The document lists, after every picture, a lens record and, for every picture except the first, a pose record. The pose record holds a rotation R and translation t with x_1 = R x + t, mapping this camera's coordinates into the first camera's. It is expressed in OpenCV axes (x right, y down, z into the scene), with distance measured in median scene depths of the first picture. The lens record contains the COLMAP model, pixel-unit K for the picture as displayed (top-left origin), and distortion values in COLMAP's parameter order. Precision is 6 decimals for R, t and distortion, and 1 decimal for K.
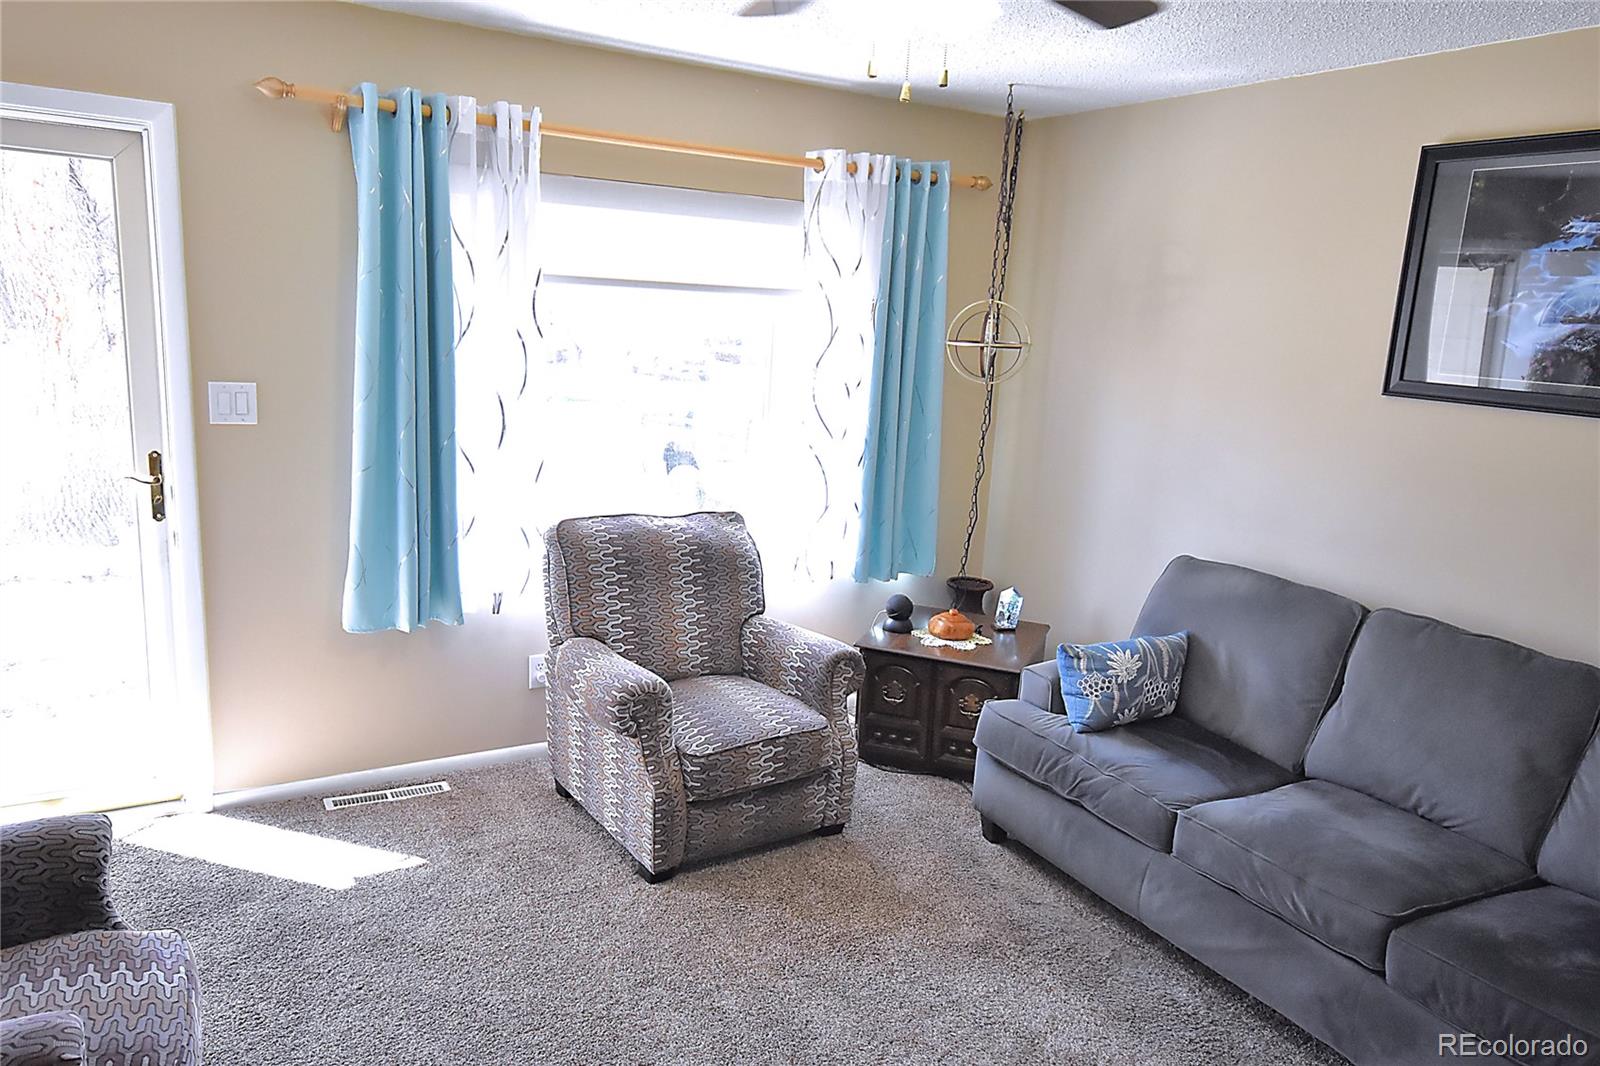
lens RADIAL K [[1062.4, 0, 794.5], [0, 1062.4, 529.1], [0, 0, 1]] dist [0.006939, 0.000884]
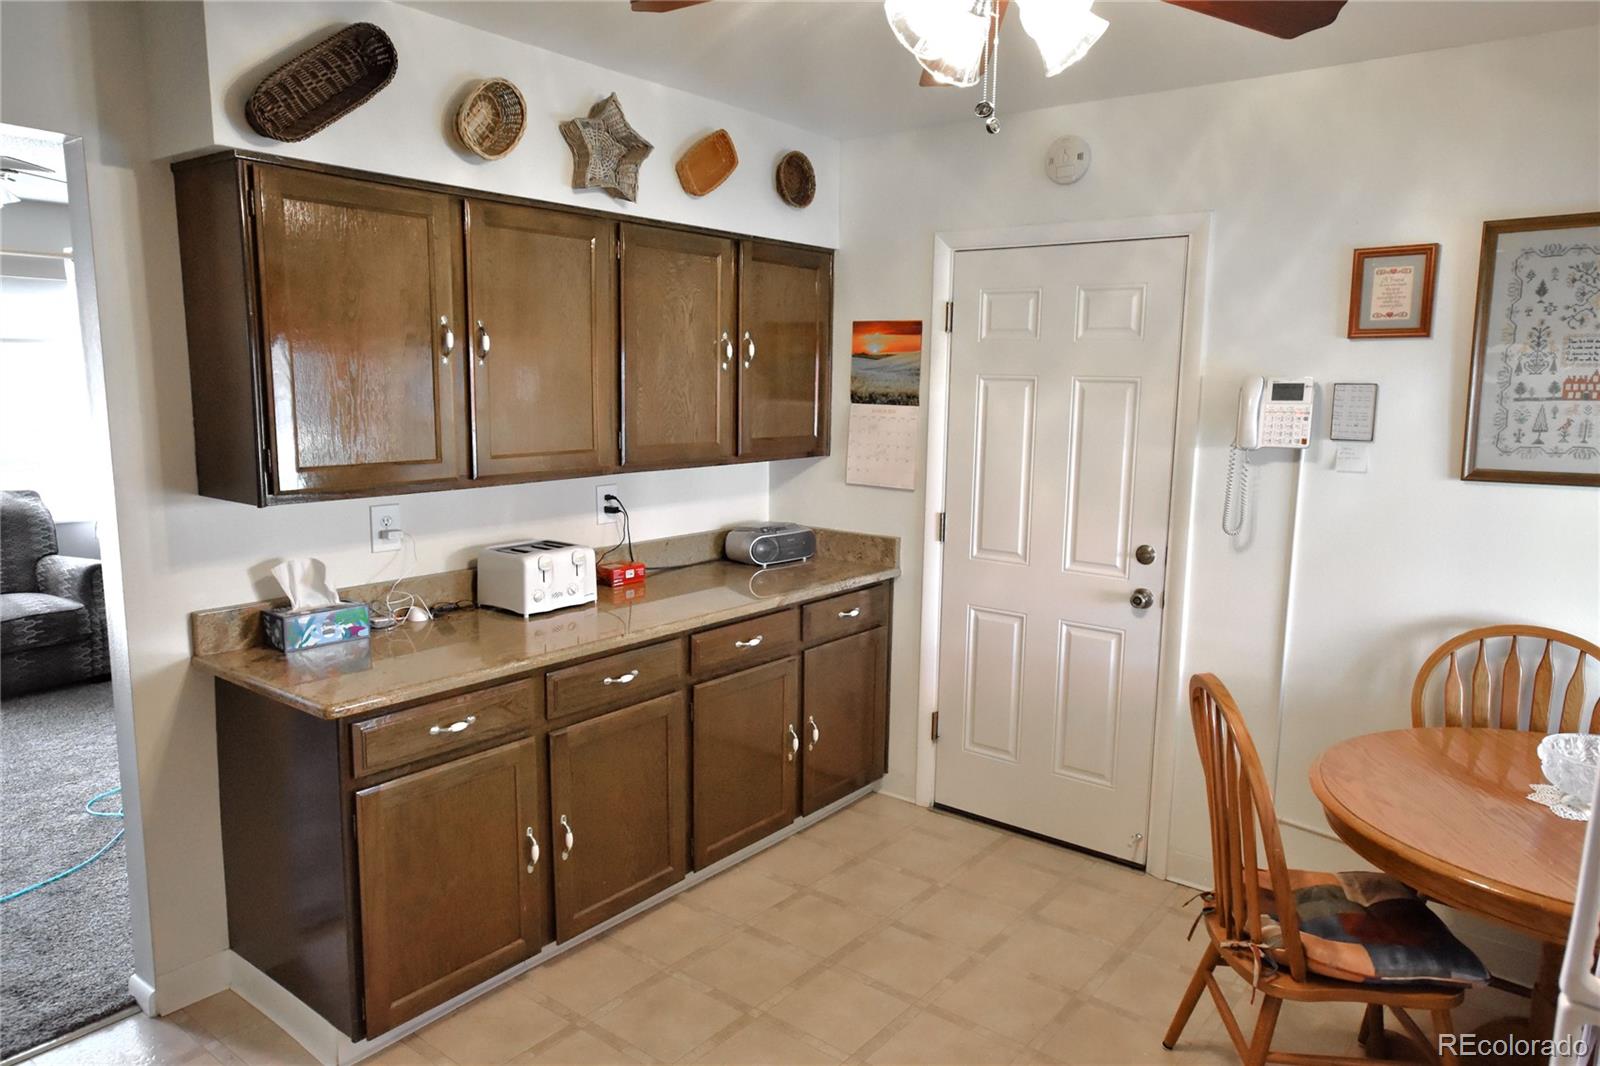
lens RADIAL K [[1062.4, 0, 801.0], [0, 1062.4, 532.7], [0, 0, 1]] dist [0.006939, 0.000884]
pose [[0.933975, -0.104020, 0.341863, 0.527959], [0.115825, 0.993168, -0.014241, 0.230081], [-0.338046, 0.052897, 0.939642, -0.923157]]
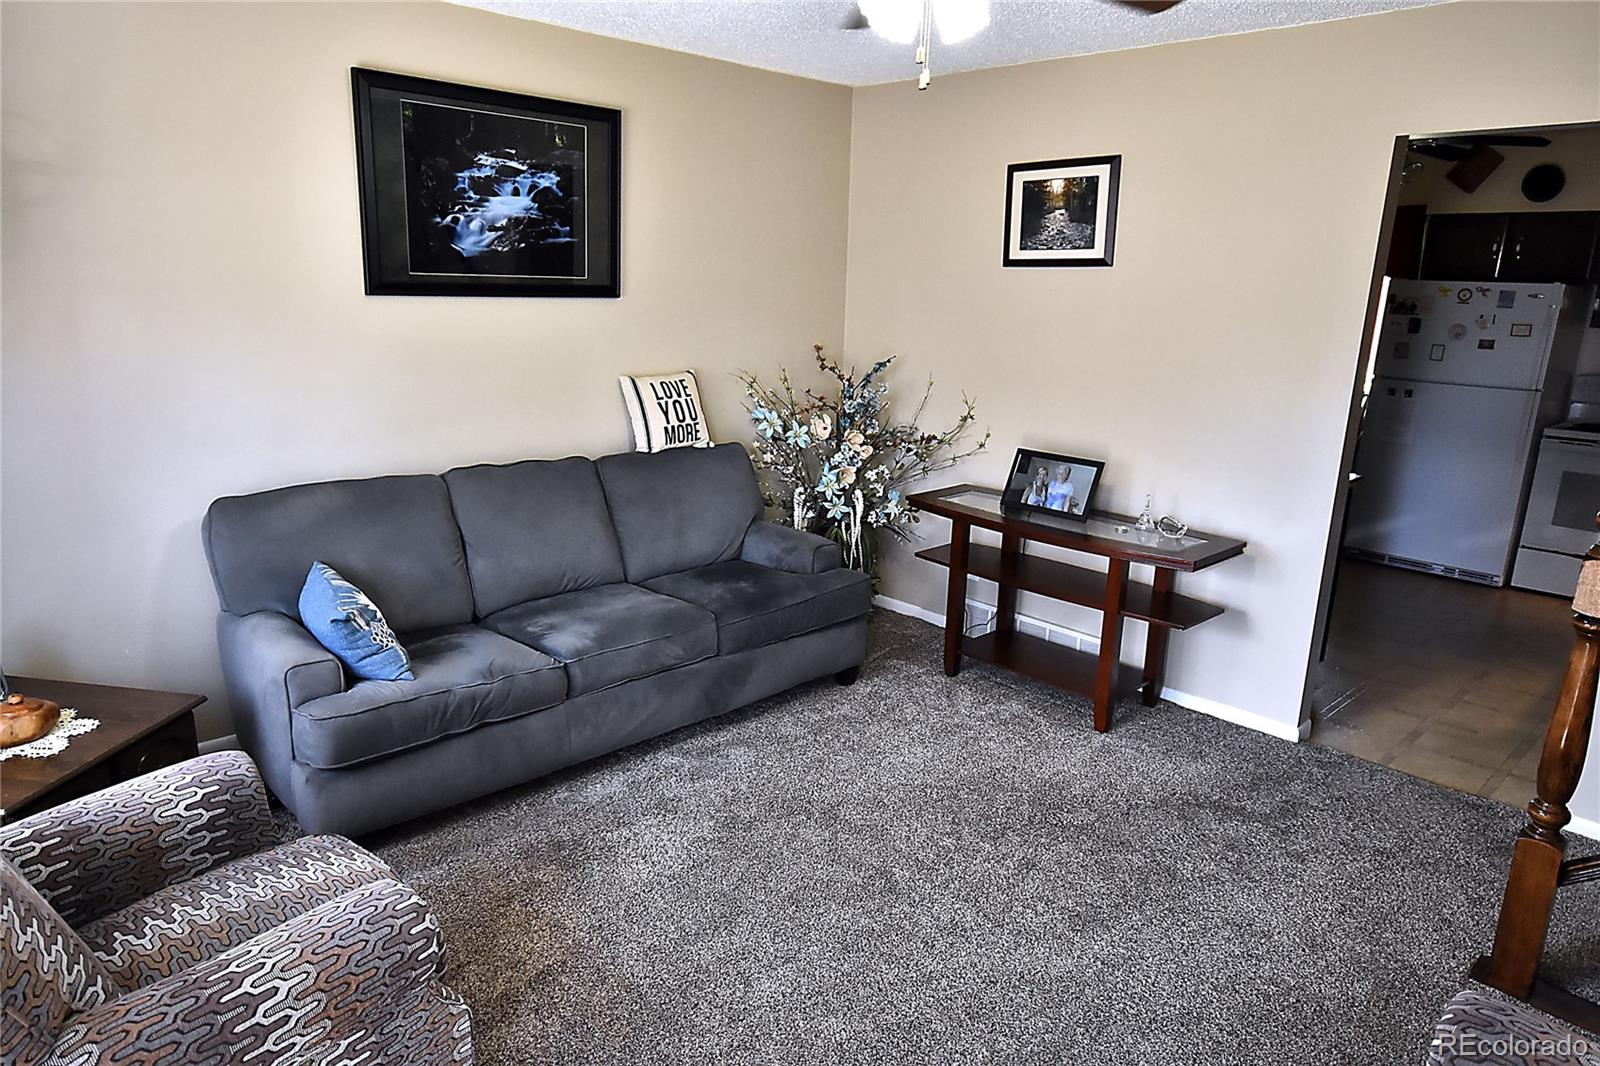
lens RADIAL K [[1062.4, 0, 794.1], [0, 1062.4, 536.9], [0, 0, 1]] dist [0.006939, 0.000884]
pose [[-0.221633, -0.310066, 0.924520, -0.665853], [0.148209, 0.926374, 0.346217, -0.212584], [-0.963801, 0.213755, -0.159360, 0.803045]]
